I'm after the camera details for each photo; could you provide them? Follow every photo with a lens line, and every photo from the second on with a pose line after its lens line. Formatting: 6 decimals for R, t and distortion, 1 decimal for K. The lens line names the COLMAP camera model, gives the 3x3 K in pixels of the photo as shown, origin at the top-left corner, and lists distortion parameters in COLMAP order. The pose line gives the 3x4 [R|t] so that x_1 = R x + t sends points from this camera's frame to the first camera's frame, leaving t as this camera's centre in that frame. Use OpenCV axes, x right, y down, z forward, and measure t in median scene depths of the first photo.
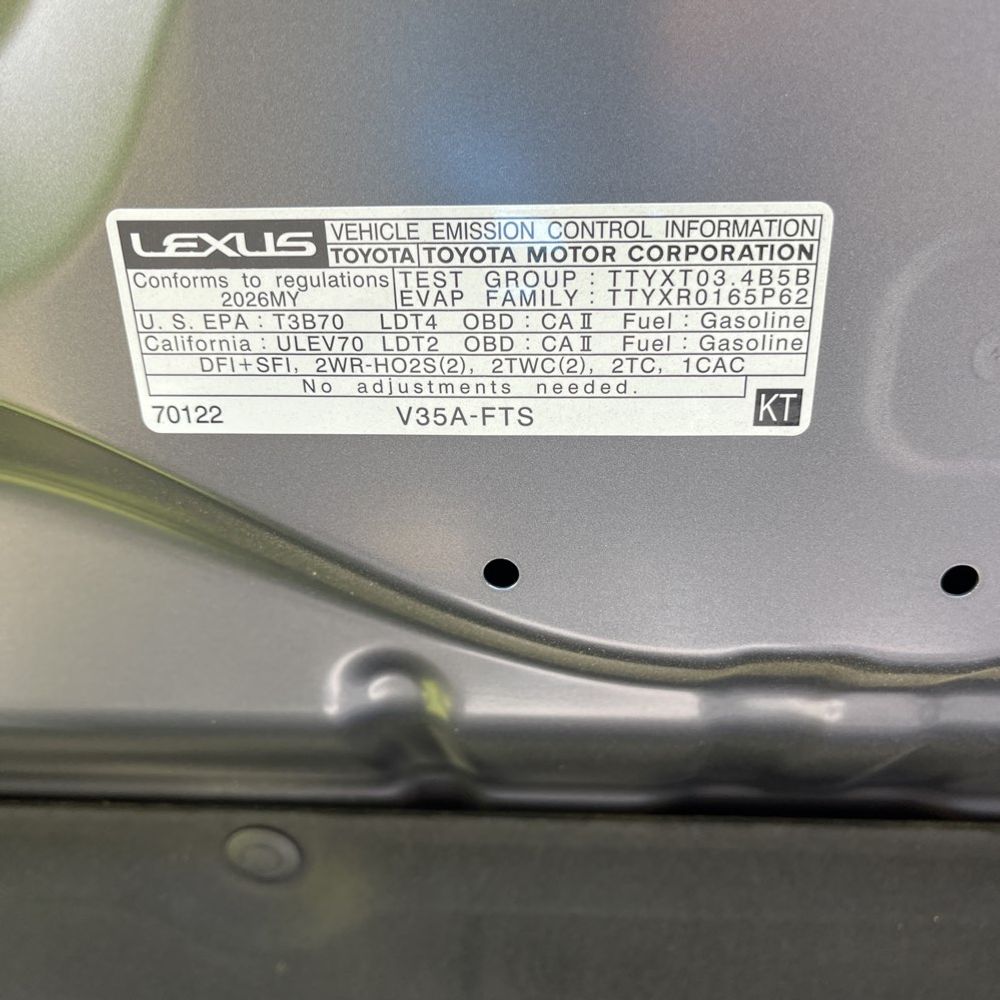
lens RADIAL K [[1049.0, 0, 492.9], [0, 1049.0, 501.6], [0, 0, 1]] dist [0.054347, -0.070398]
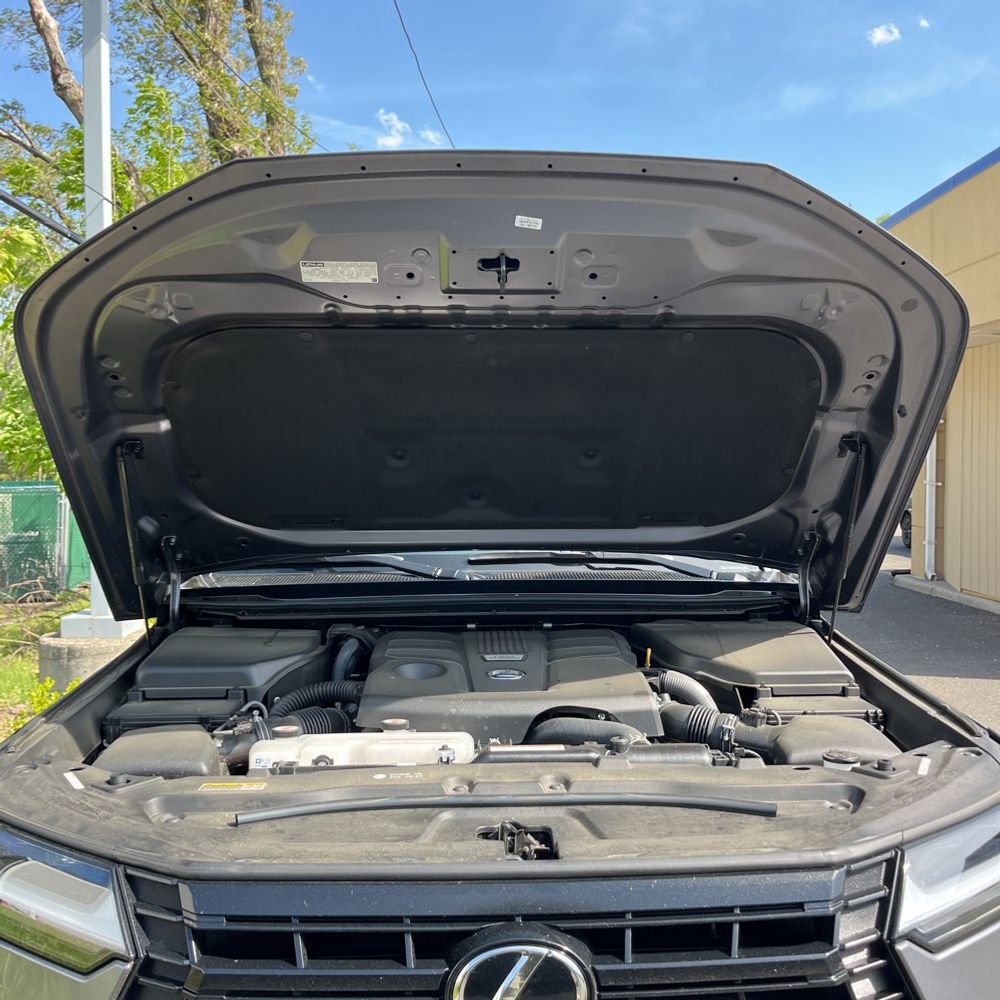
lens RADIAL K [[1049.0, 0, 492.9], [0, 1049.0, 501.6], [0, 0, 1]] dist [0.054347, -0.070398]
pose [[0.994875, -0.033872, 0.095274, 0.344091], [-0.006832, 0.917558, 0.397544, -1.884553], [-0.100885, -0.396157, 0.912624, -7.879644]]
